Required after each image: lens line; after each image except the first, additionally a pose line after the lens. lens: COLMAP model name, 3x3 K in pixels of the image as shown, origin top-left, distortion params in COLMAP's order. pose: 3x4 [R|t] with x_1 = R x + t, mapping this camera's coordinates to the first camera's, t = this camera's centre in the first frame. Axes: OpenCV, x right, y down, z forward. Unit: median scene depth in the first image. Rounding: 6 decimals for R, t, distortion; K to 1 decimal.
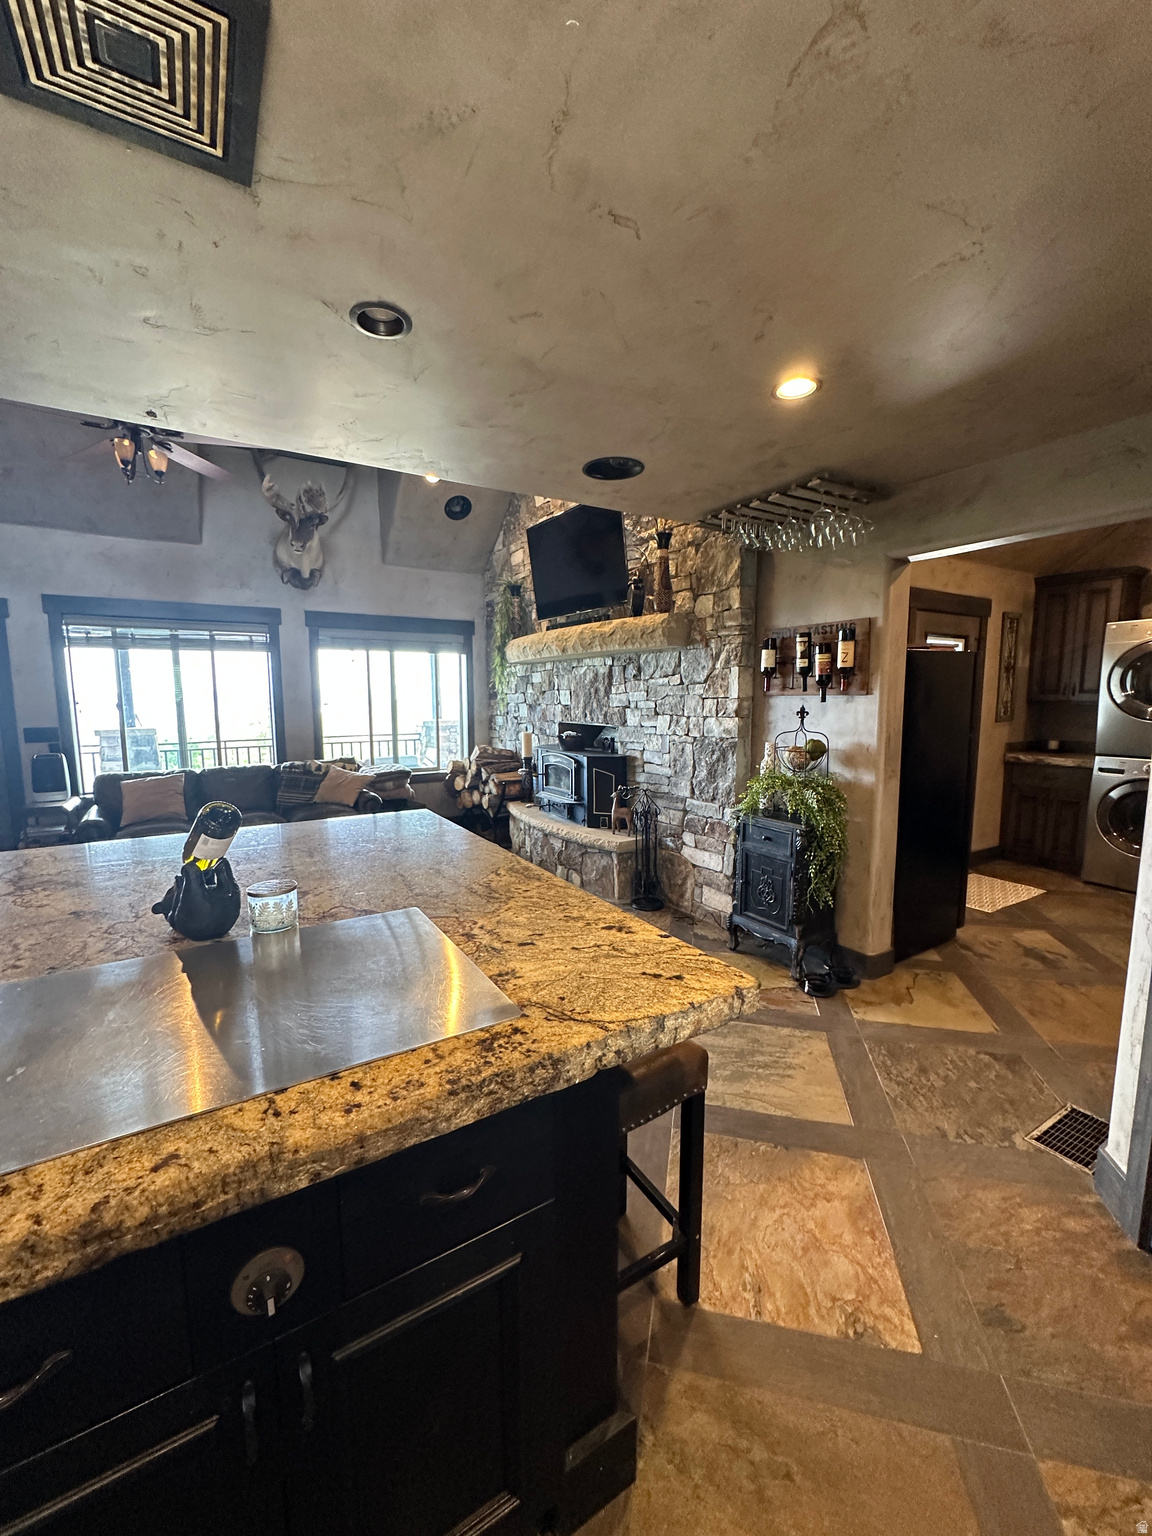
lens RADIAL K [[610.3, 0, 572.9], [0, 610.3, 767.7], [0, 0, 1]] dist [-0.001484, -0.000003]
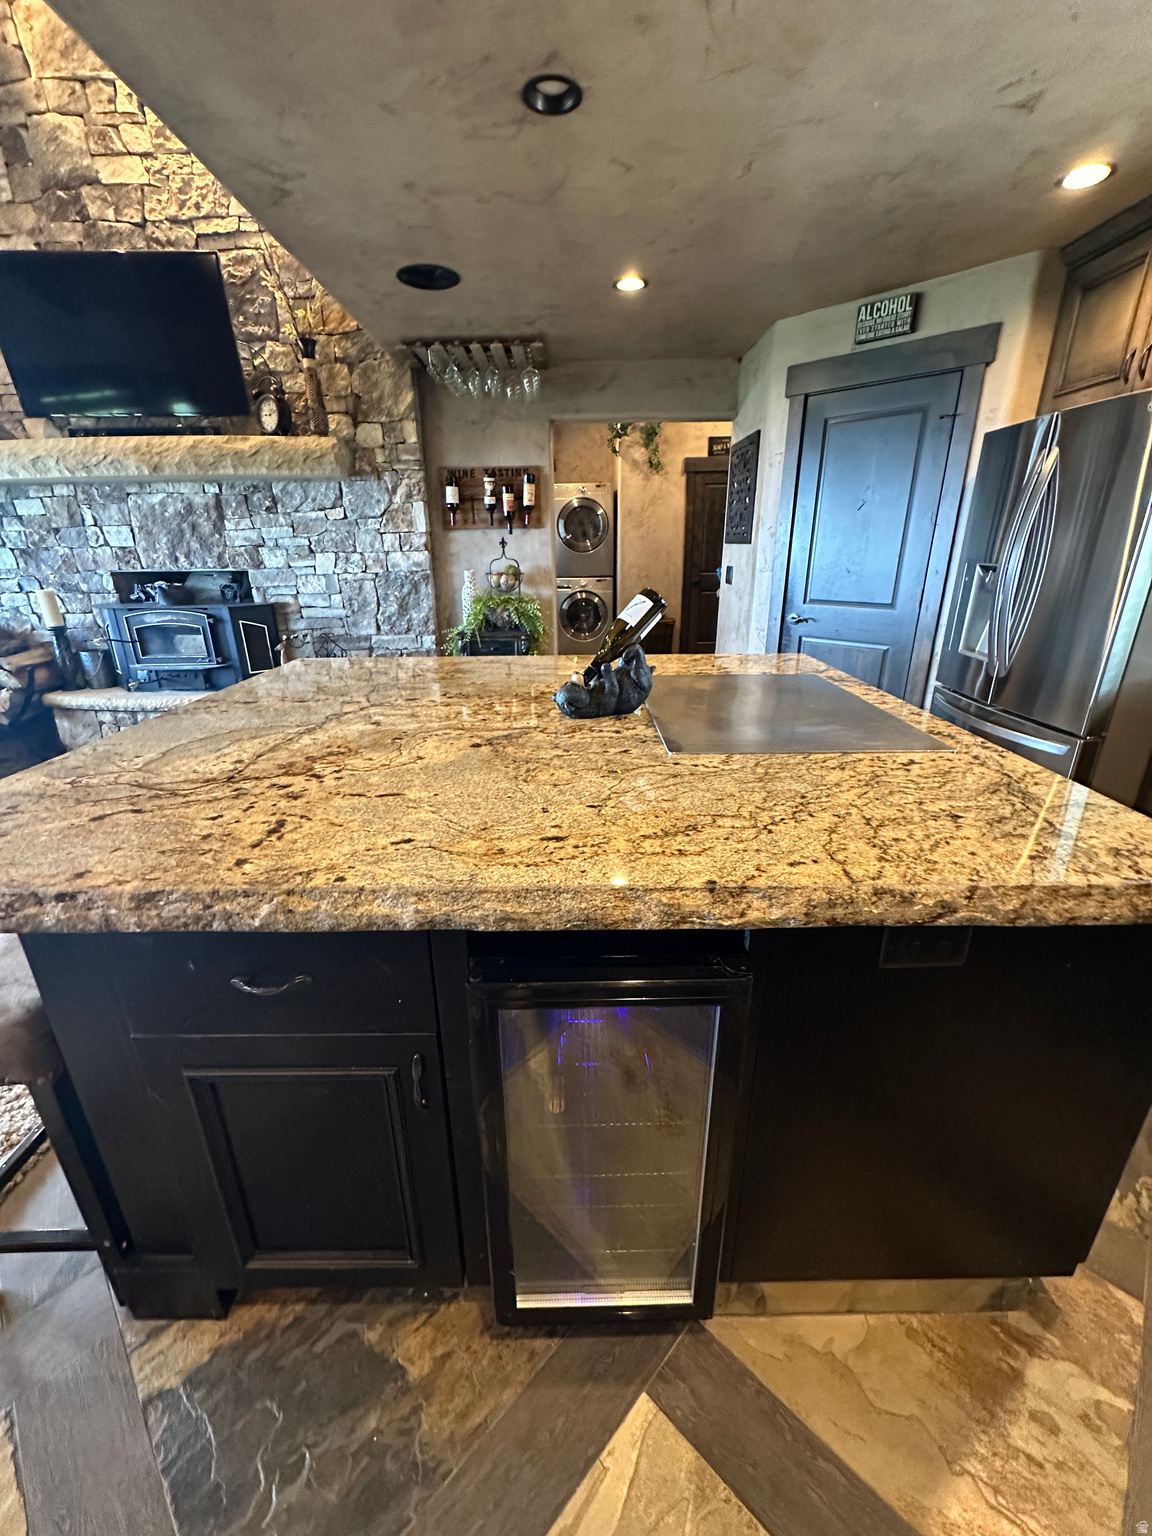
lens RADIAL K [[610.3, 0, 572.9], [0, 610.3, 767.7], [0, 0, 1]] dist [-0.001484, -0.000003]
pose [[0.518294, -0.295712, 0.802450, -0.551318], [0.112461, 0.953734, 0.278825, 0.013473], [-0.847776, -0.054269, 0.527571, 0.153068]]
